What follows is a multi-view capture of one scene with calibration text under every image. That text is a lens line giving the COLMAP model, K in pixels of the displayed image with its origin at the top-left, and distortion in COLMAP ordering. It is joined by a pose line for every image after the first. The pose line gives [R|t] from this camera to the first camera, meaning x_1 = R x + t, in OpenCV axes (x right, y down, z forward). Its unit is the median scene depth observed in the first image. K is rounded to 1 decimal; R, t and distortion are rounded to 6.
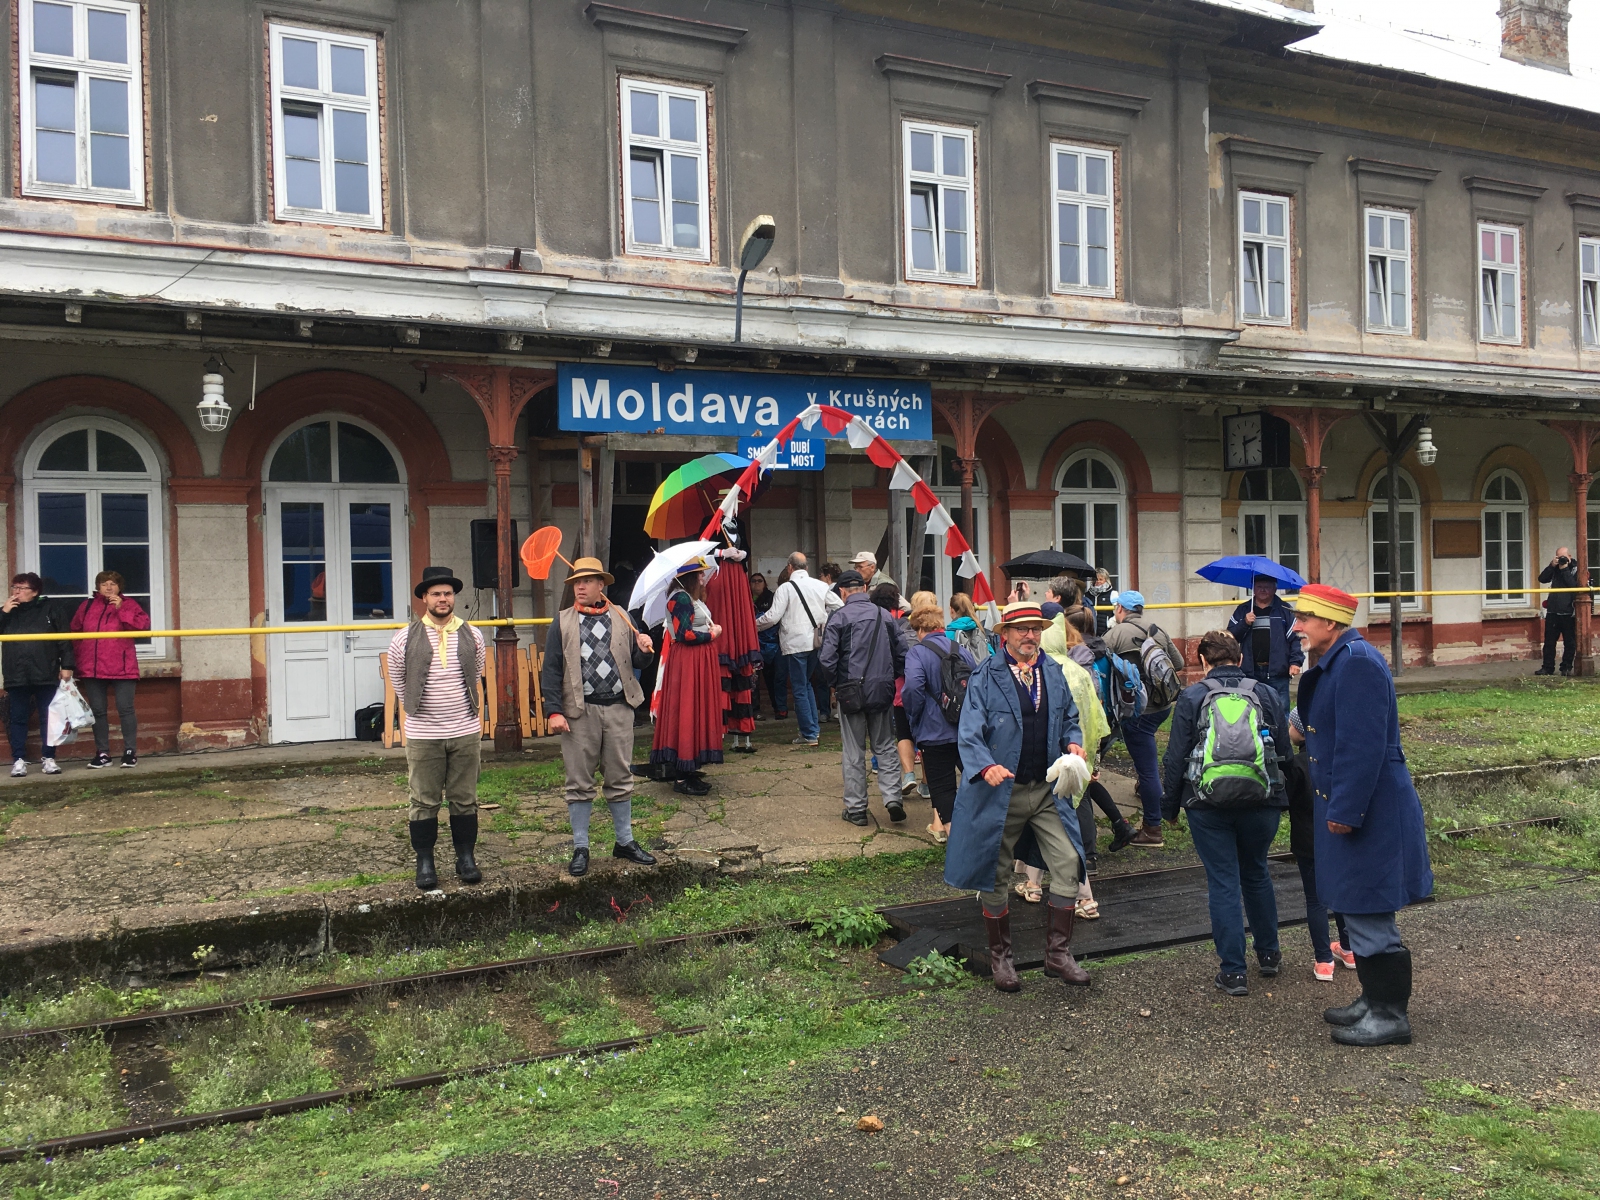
lens RADIAL K [[1355.3, 0, 803.6], [0, 1355.3, 597.9], [0, 0, 1]] dist [0.079648, -0.106898]
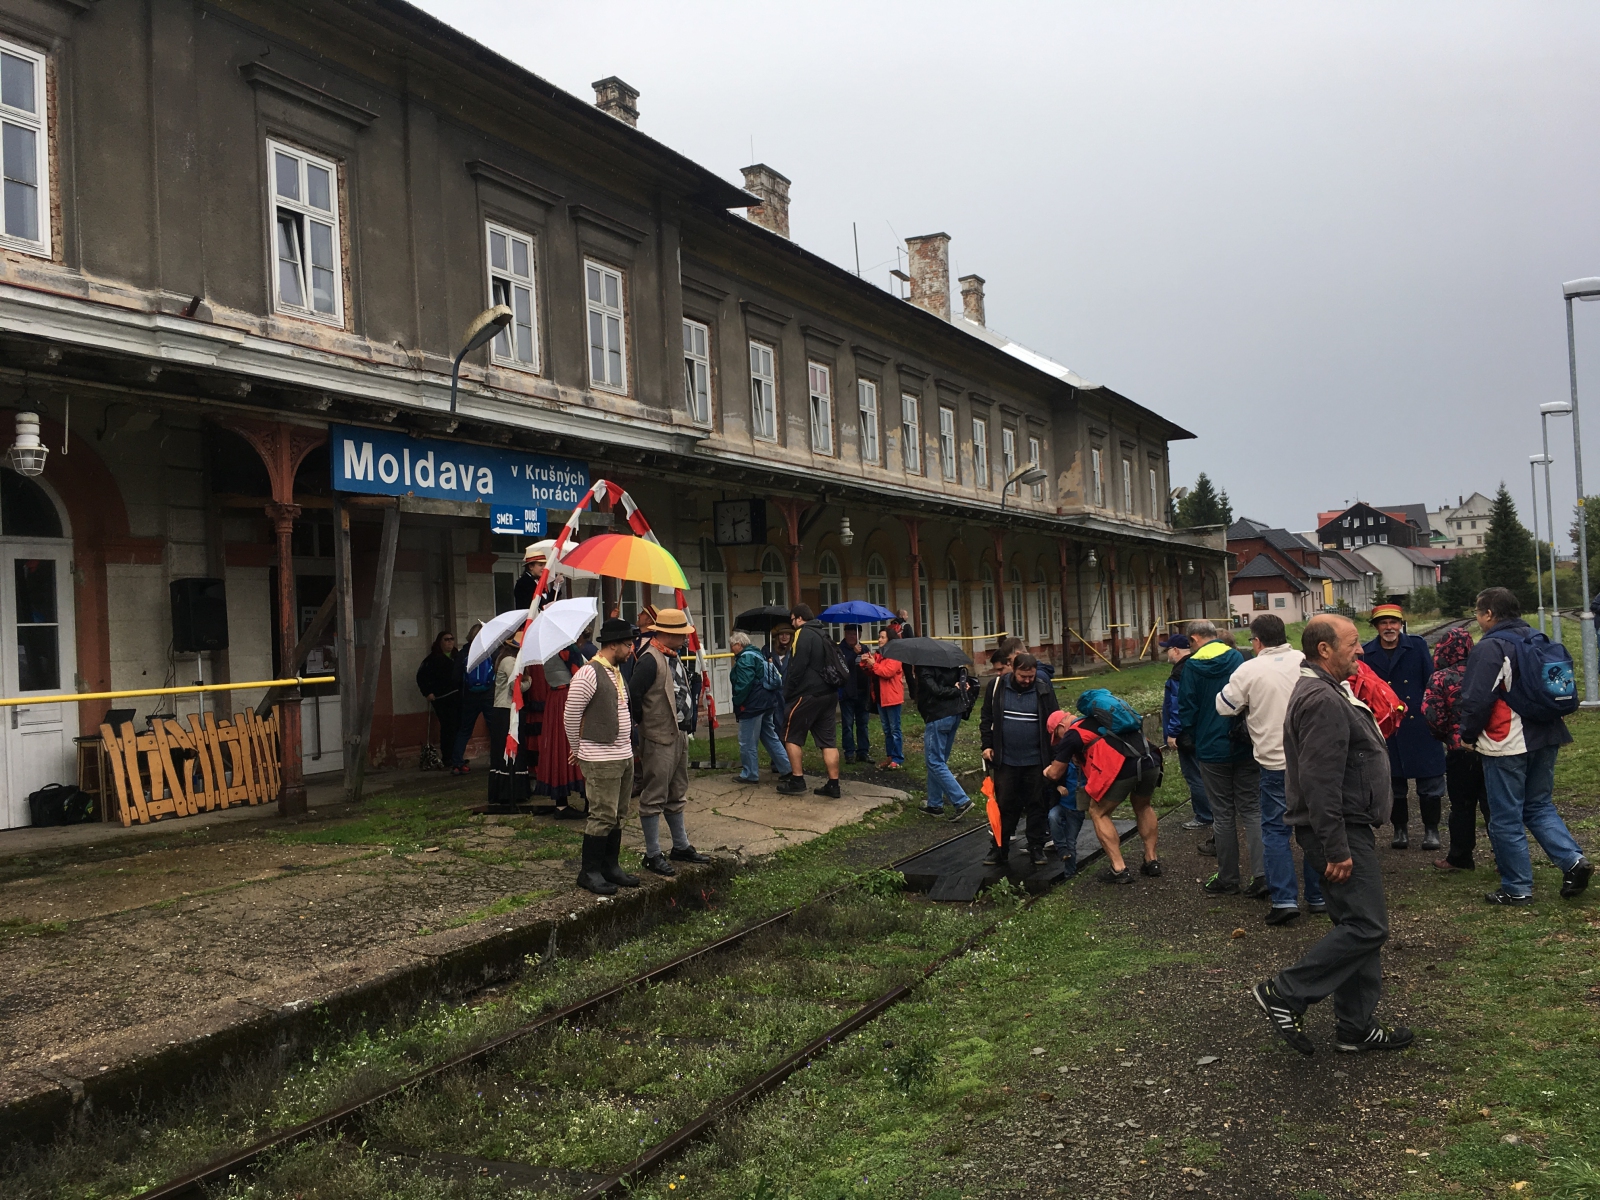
lens RADIAL K [[1357.4, 0, 800.5], [0, 1357.4, 595.4], [0, 0, 1]] dist [0.080964, -0.120663]
pose [[0.798122, 0.001928, 0.602492, -0.425260], [0.031790, 0.998467, -0.045308, 0.009836], [-0.601656, 0.055315, 0.796837, -0.011619]]
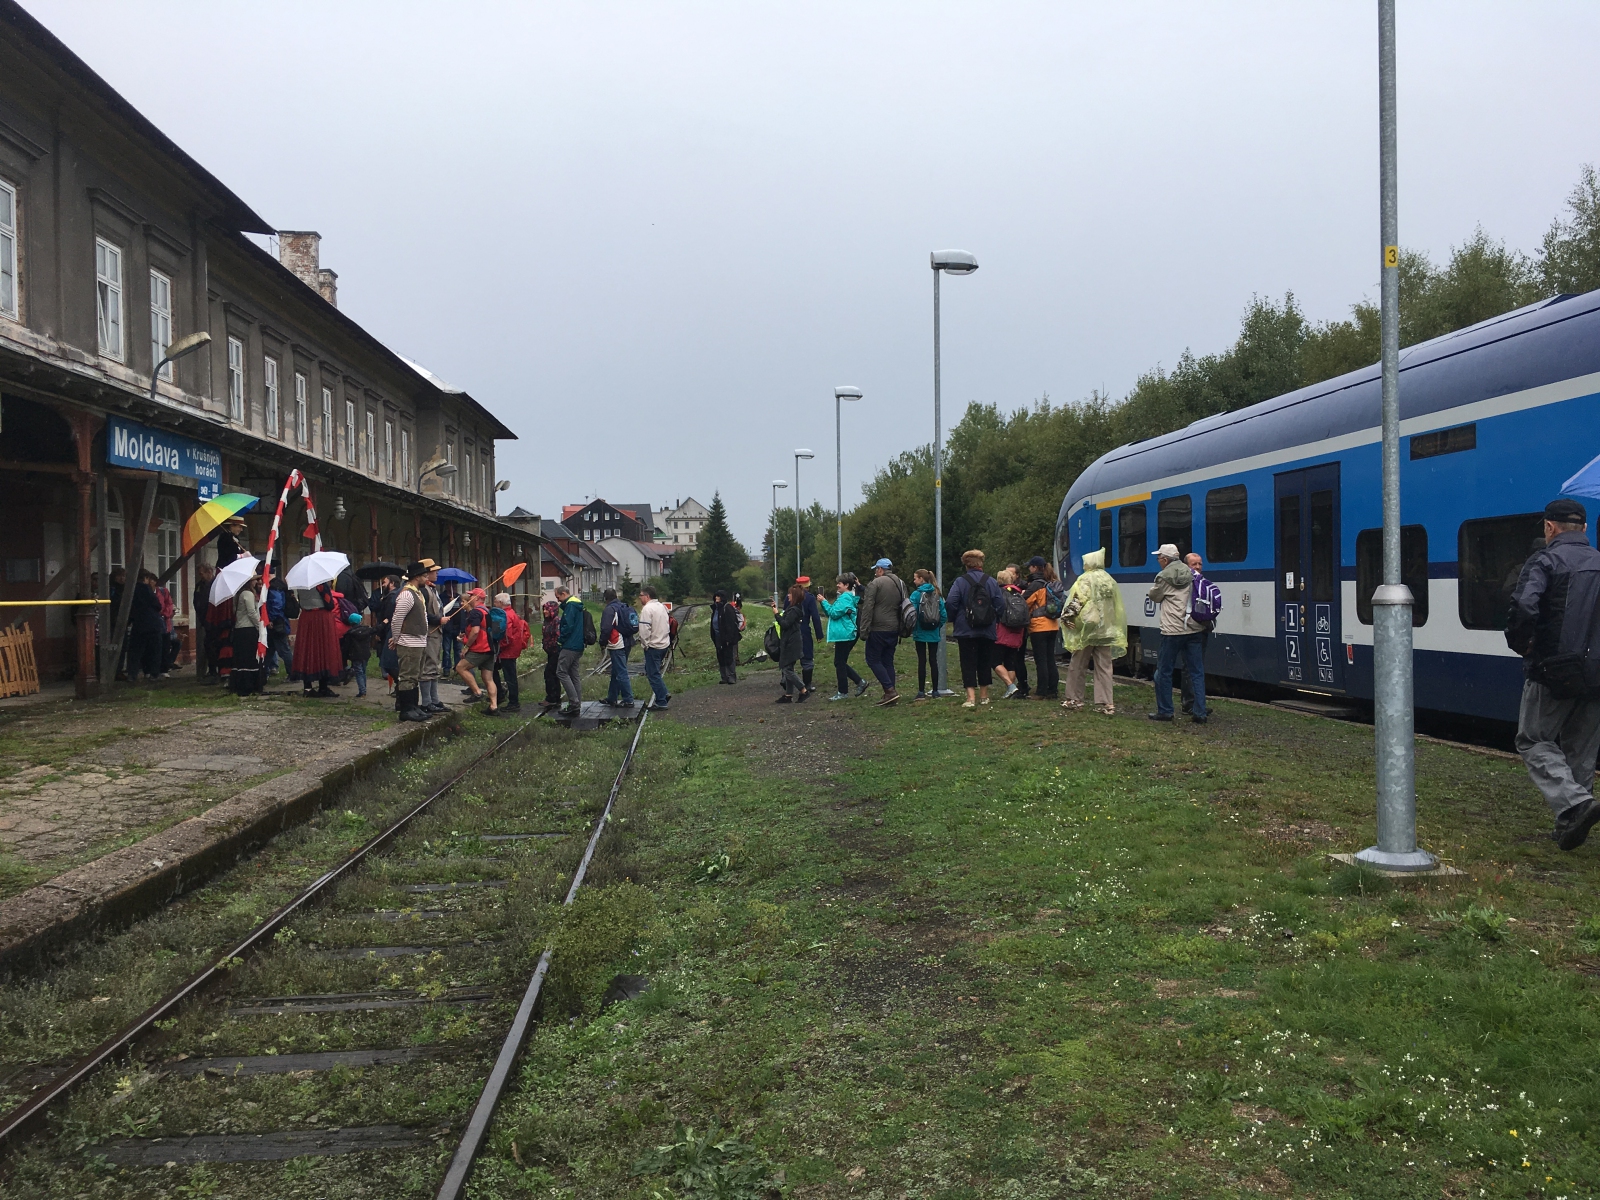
lens RADIAL K [[1357.4, 0, 800.5], [0, 1357.4, 595.4], [0, 0, 1]] dist [0.080964, -0.120663]
pose [[0.368168, 0.014383, 0.929648, -1.002499], [0.011151, 0.999740, -0.019884, 0.037890], [-0.929692, 0.017687, 0.367912, -0.132464]]
